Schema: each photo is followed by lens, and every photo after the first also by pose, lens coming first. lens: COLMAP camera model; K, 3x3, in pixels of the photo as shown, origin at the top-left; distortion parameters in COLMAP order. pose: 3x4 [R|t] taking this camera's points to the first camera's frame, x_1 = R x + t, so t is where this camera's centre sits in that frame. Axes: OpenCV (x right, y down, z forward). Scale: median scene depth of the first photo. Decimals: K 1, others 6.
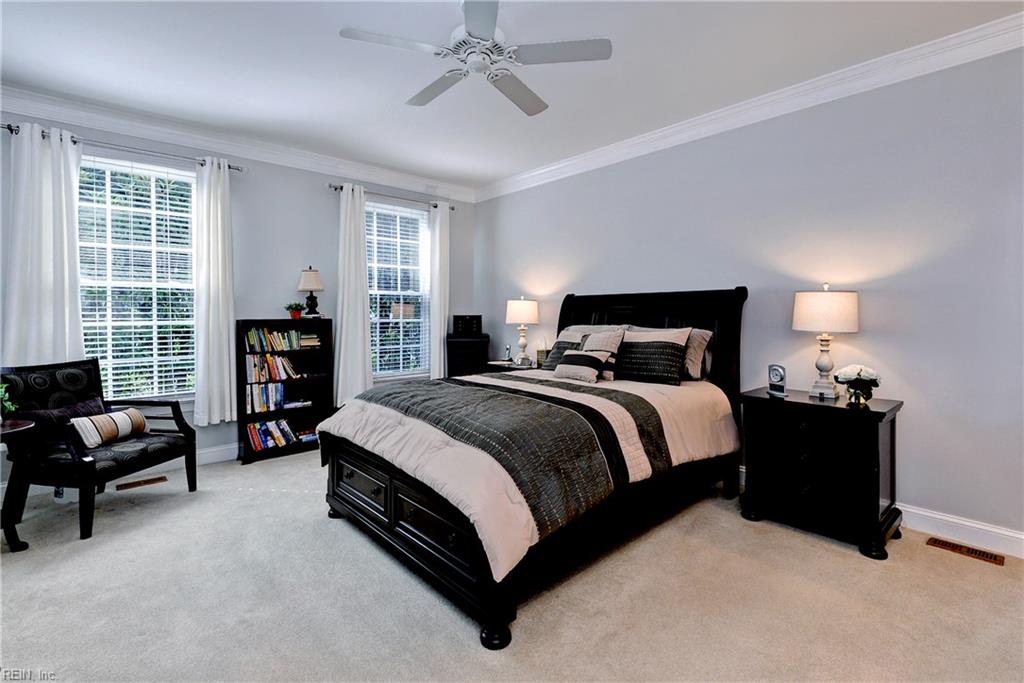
lens RADIAL K [[484.1, 0, 508.0], [0, 484.1, 315.7], [0, 0, 1]] dist [0.010487, -0.000610]
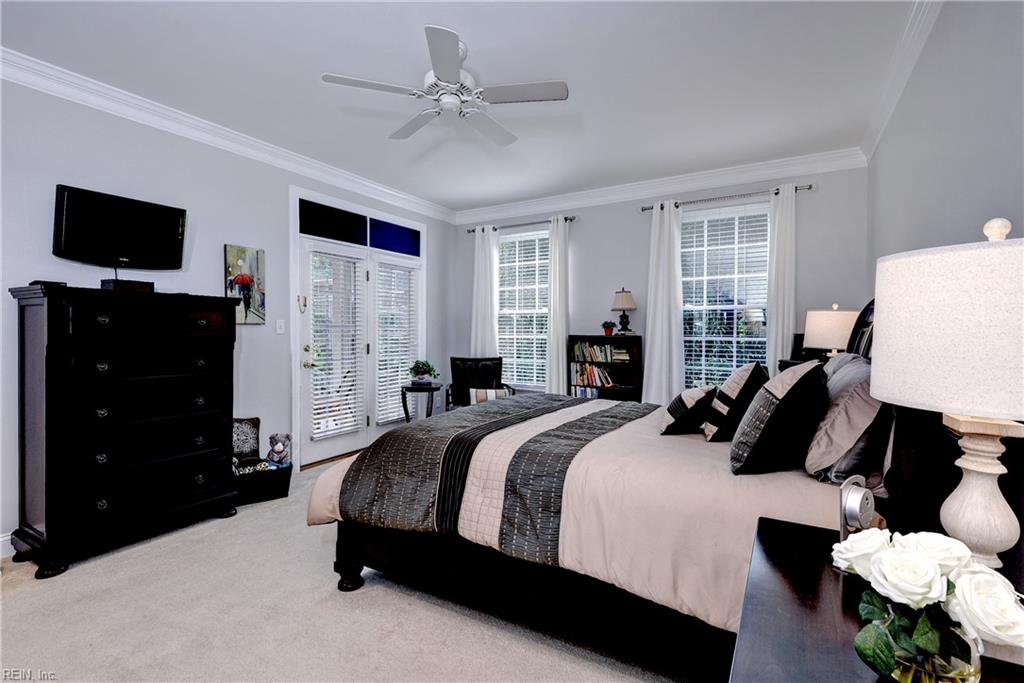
lens RADIAL K [[448.6, 0, 512.0], [0, 448.6, 341.5], [0, 0, 1]] dist [0.000191, -0.000117]
pose [[0.293712, 0.025404, -0.955556, 0.517556], [-0.008249, 0.999677, 0.024041, -0.002114], [0.955858, 0.000821, 0.293827, 0.475060]]
